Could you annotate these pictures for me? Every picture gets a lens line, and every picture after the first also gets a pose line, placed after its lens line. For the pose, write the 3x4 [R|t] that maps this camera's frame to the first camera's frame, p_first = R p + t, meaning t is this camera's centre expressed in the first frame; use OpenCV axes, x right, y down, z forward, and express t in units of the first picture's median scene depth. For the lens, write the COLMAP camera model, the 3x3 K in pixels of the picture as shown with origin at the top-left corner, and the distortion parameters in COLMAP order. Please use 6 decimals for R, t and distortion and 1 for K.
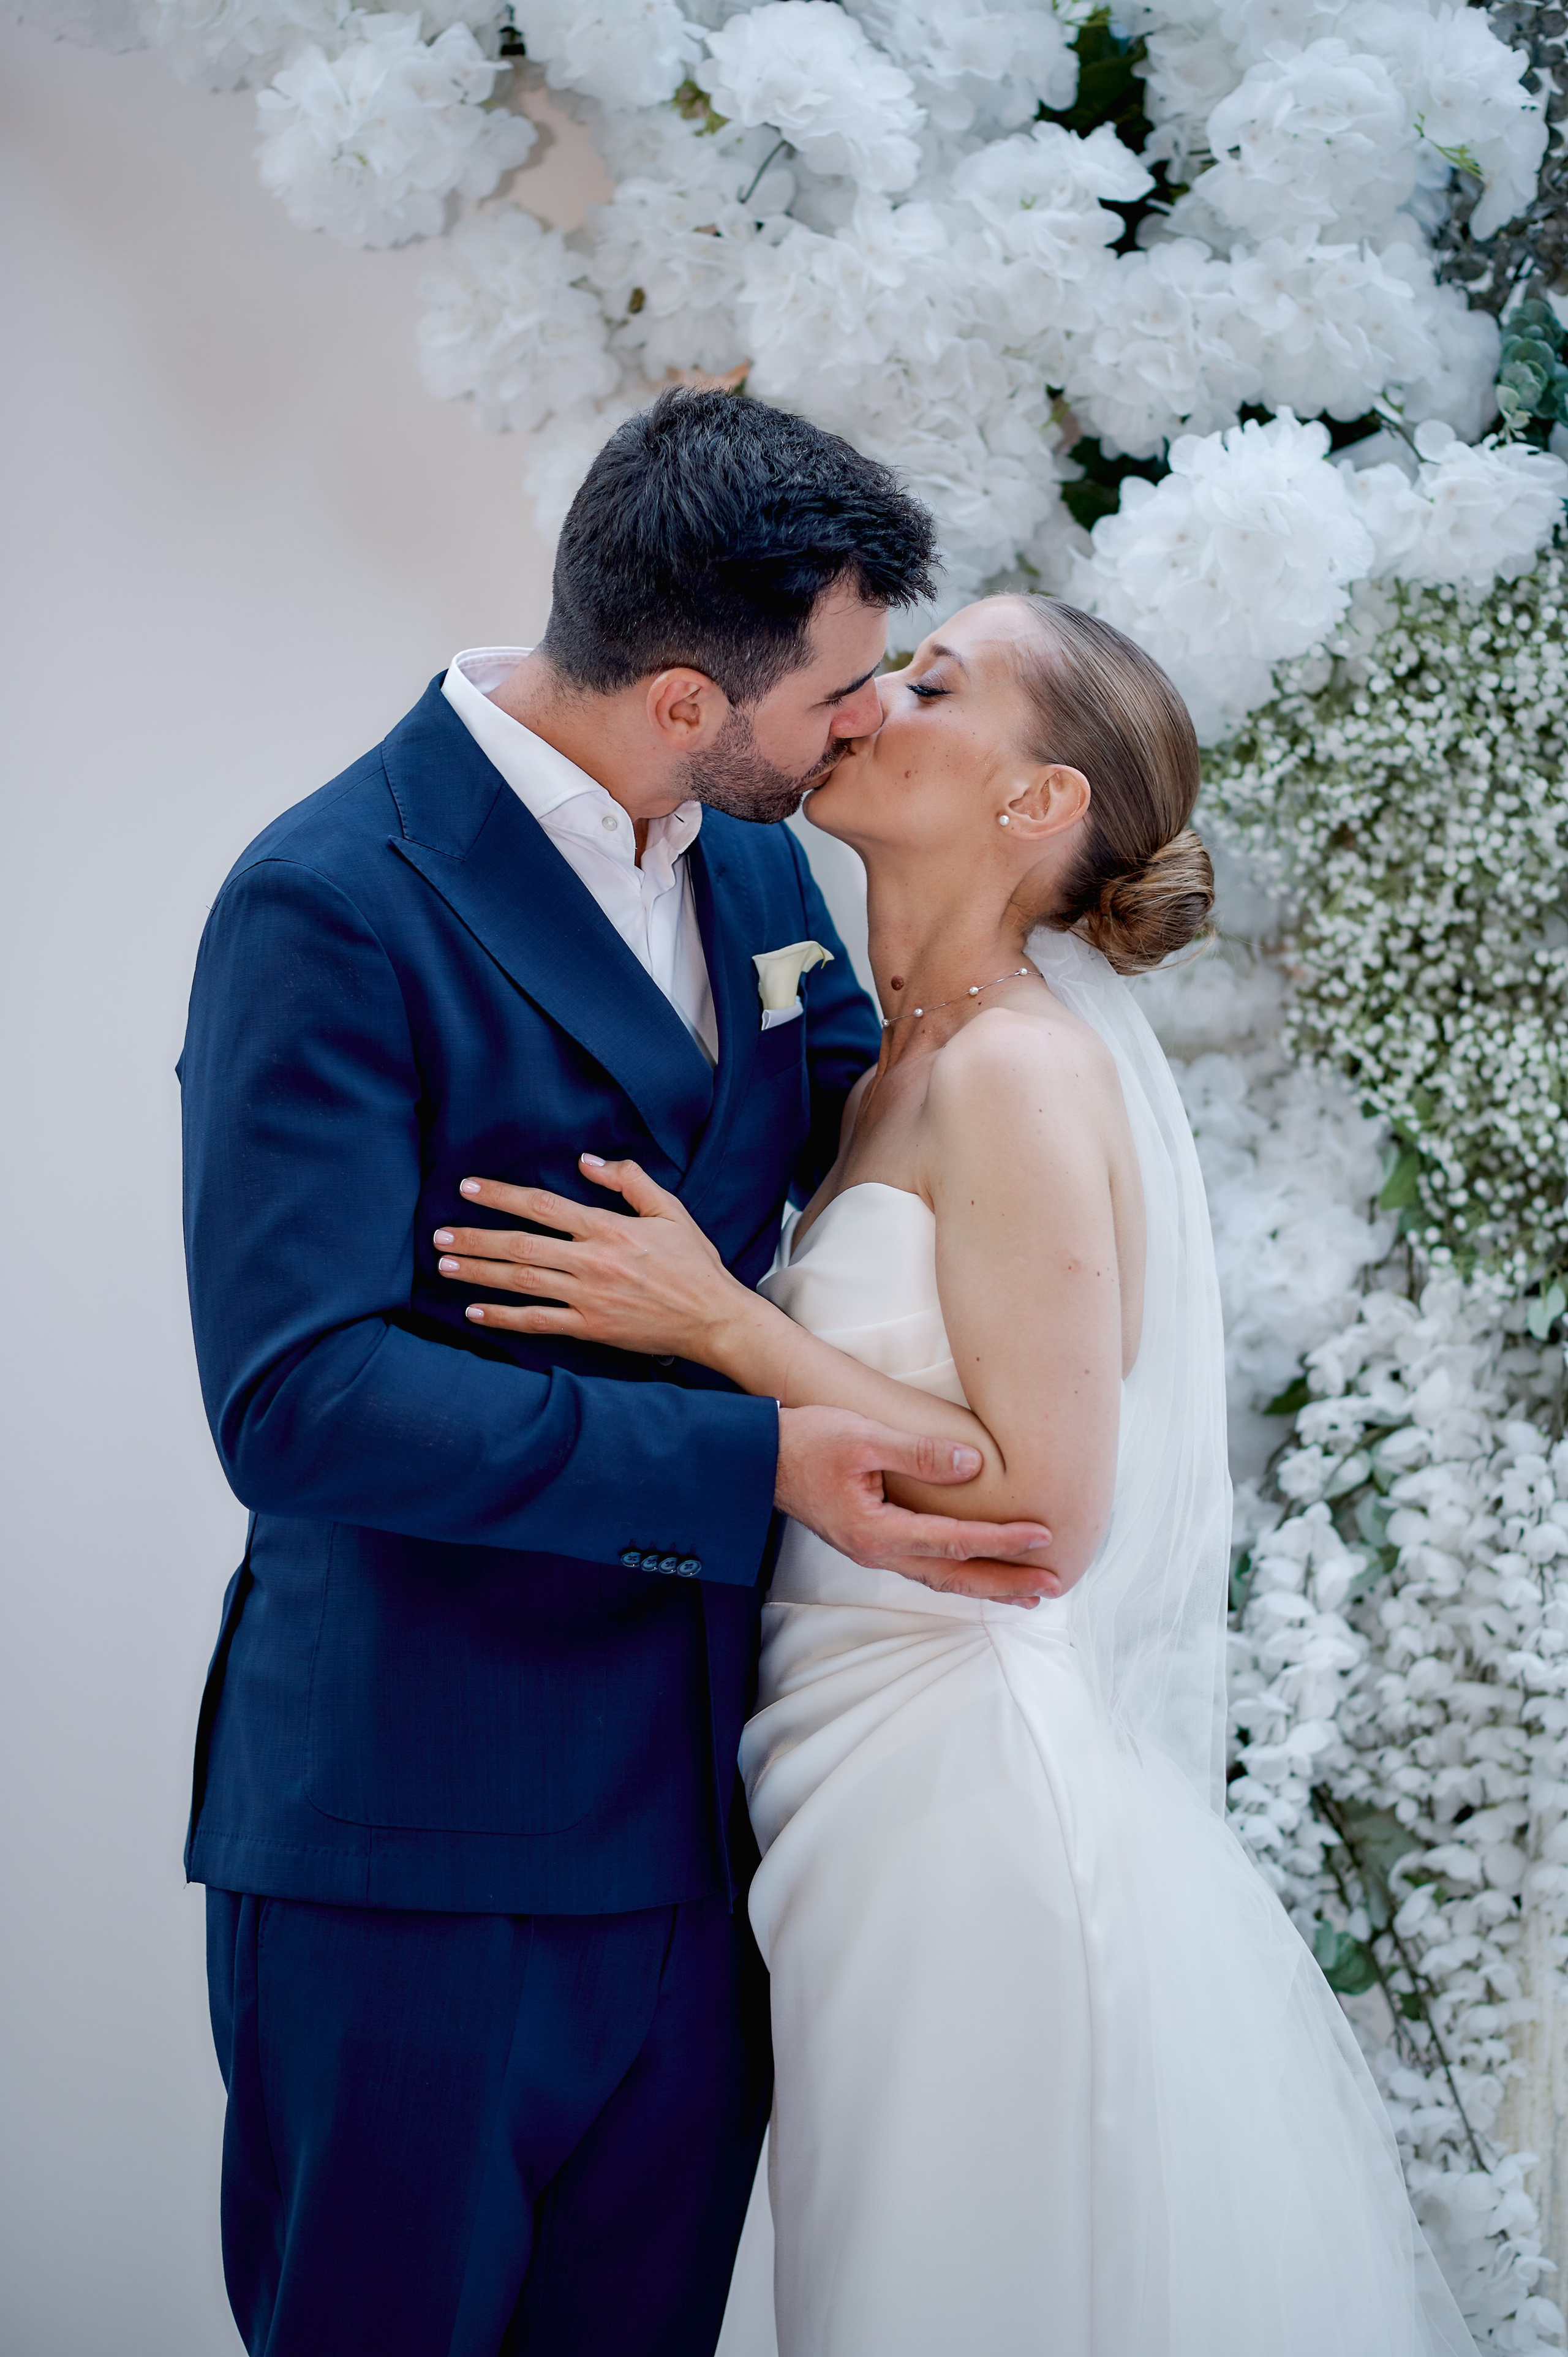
lens RADIAL K [[5724.6, 0, 802.8], [0, 5724.6, 1174.7], [0, 0, 1]] dist [0.104659, 0.000000]
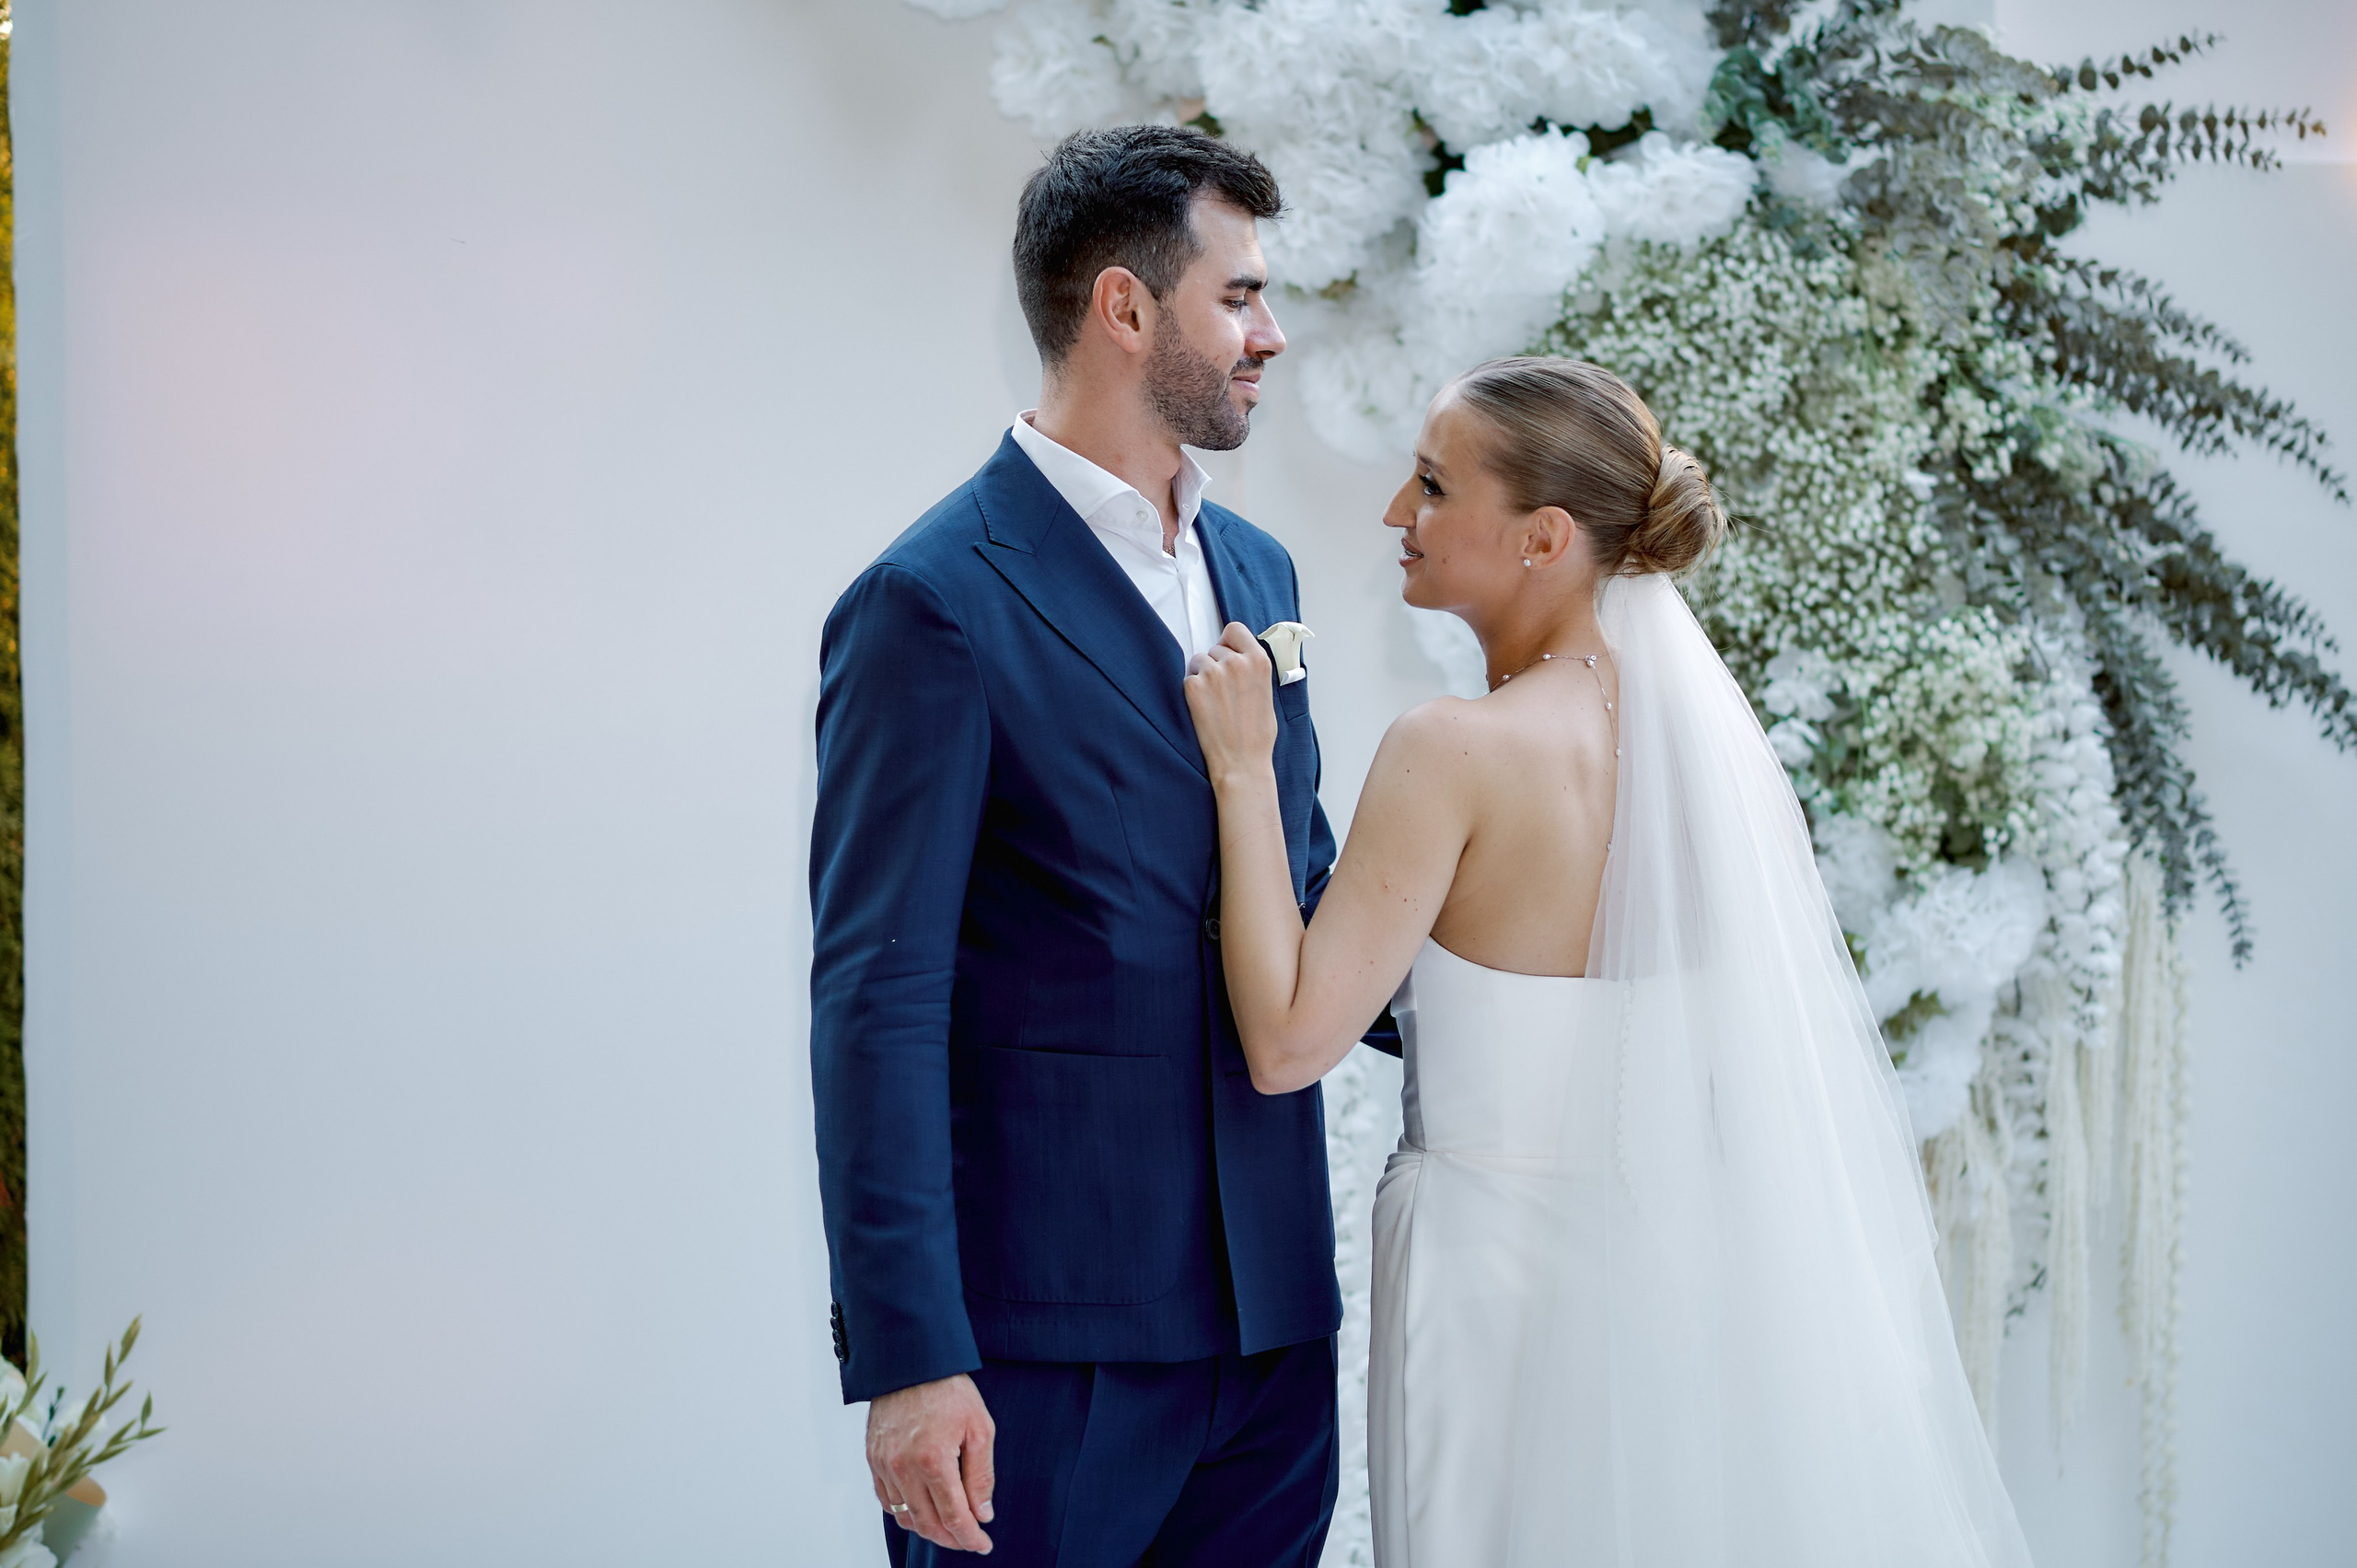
lens RADIAL K [[5724.8, 0, 1173.9], [0, 5724.8, 795.1], [0, 0, 1]] dist [0.104659, 0.000000]
pose [[0.987417, 0.007749, -0.157945, 0.219179], [-0.004658, 0.999791, 0.019927, 0.009593], [0.158067, -0.018940, 0.987247, -0.466884]]
